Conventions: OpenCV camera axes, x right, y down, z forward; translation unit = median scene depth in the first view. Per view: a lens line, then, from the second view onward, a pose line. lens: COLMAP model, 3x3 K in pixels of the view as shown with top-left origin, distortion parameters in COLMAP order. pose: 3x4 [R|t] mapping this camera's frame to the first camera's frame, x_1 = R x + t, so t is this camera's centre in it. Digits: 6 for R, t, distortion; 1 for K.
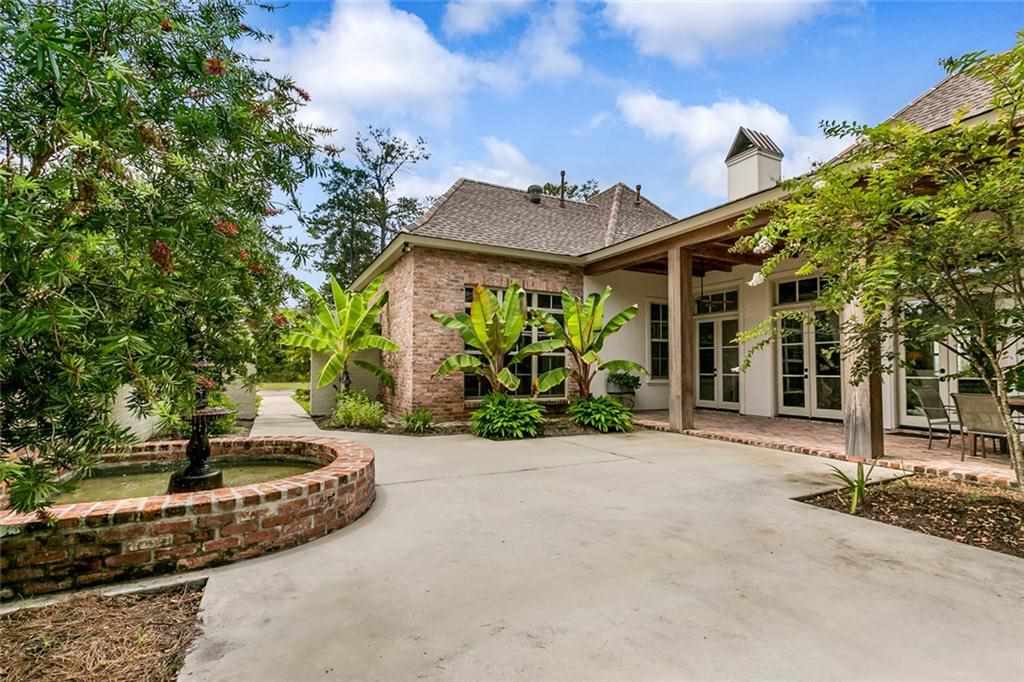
lens RADIAL K [[487.1, 0, 530.5], [0, 487.1, 348.1], [0, 0, 1]] dist [-0.000599, 0.000195]
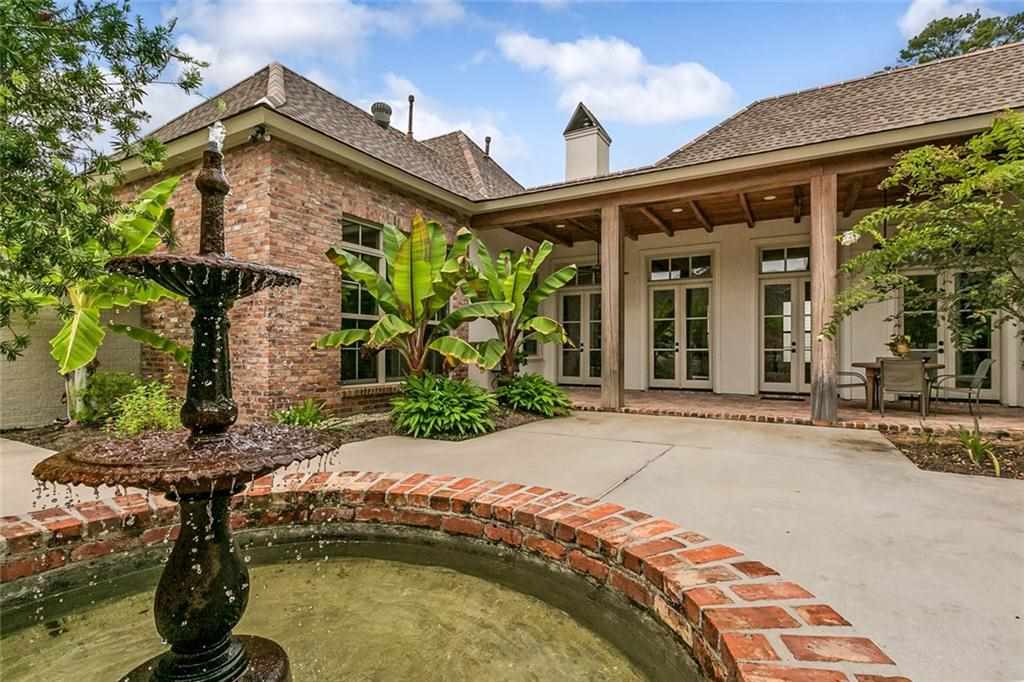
lens RADIAL K [[487.1, 0, 530.5], [0, 487.1, 348.1], [0, 0, 1]] dist [-0.000599, 0.000195]
pose [[0.835619, 0.000359, 0.549310, -0.295939], [-0.021323, 0.999267, 0.031783, 0.027699], [-0.548896, -0.038271, 0.835014, 0.300613]]
